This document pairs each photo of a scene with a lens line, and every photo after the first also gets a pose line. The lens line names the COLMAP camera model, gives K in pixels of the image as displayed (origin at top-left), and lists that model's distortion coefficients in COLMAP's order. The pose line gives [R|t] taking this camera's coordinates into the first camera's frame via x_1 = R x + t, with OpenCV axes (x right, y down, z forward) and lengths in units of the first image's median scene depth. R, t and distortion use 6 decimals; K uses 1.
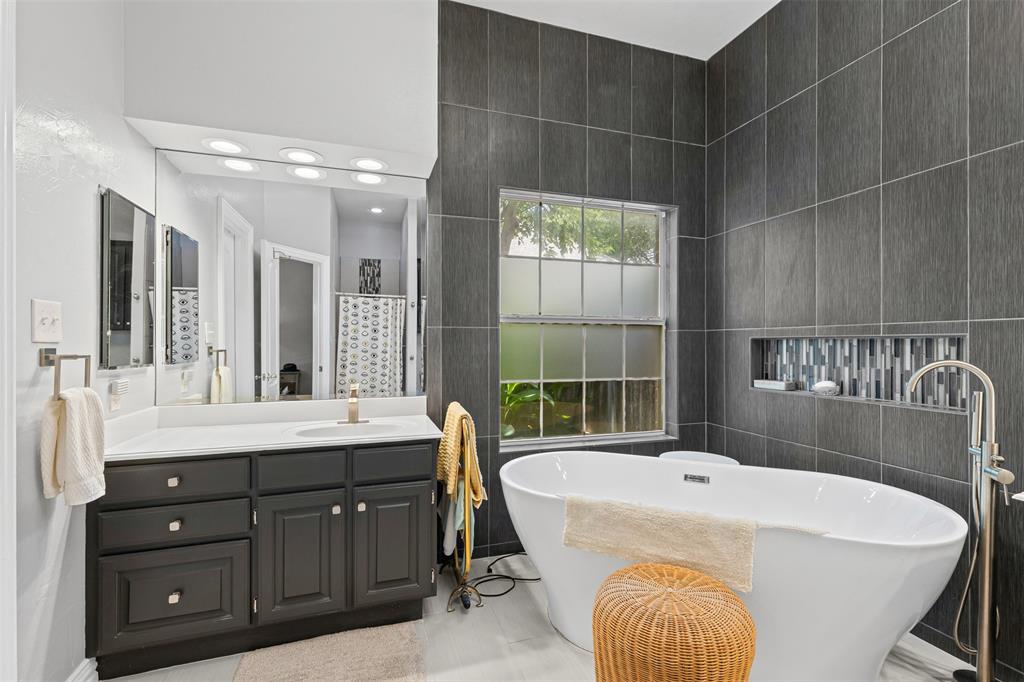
lens RADIAL K [[465.5, 0, 514.2], [0, 465.5, 343.2], [0, 0, 1]] dist [0.004015, -0.000783]
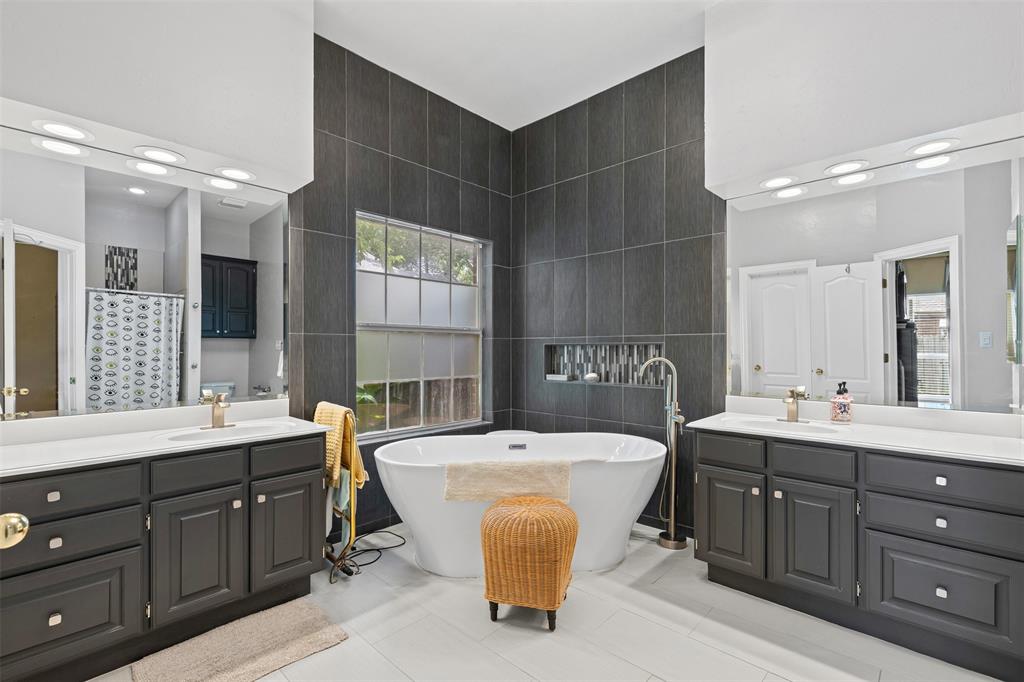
lens RADIAL K [[463.0, 0, 519.9], [0, 463.0, 353.6], [0, 0, 1]] dist [0.003773, -0.000792]
pose [[0.874555, -0.007036, 0.484875, -0.252291], [0.002056, 0.999940, 0.010802, 0.001234], [-0.484921, -0.008451, 0.874517, -0.188373]]
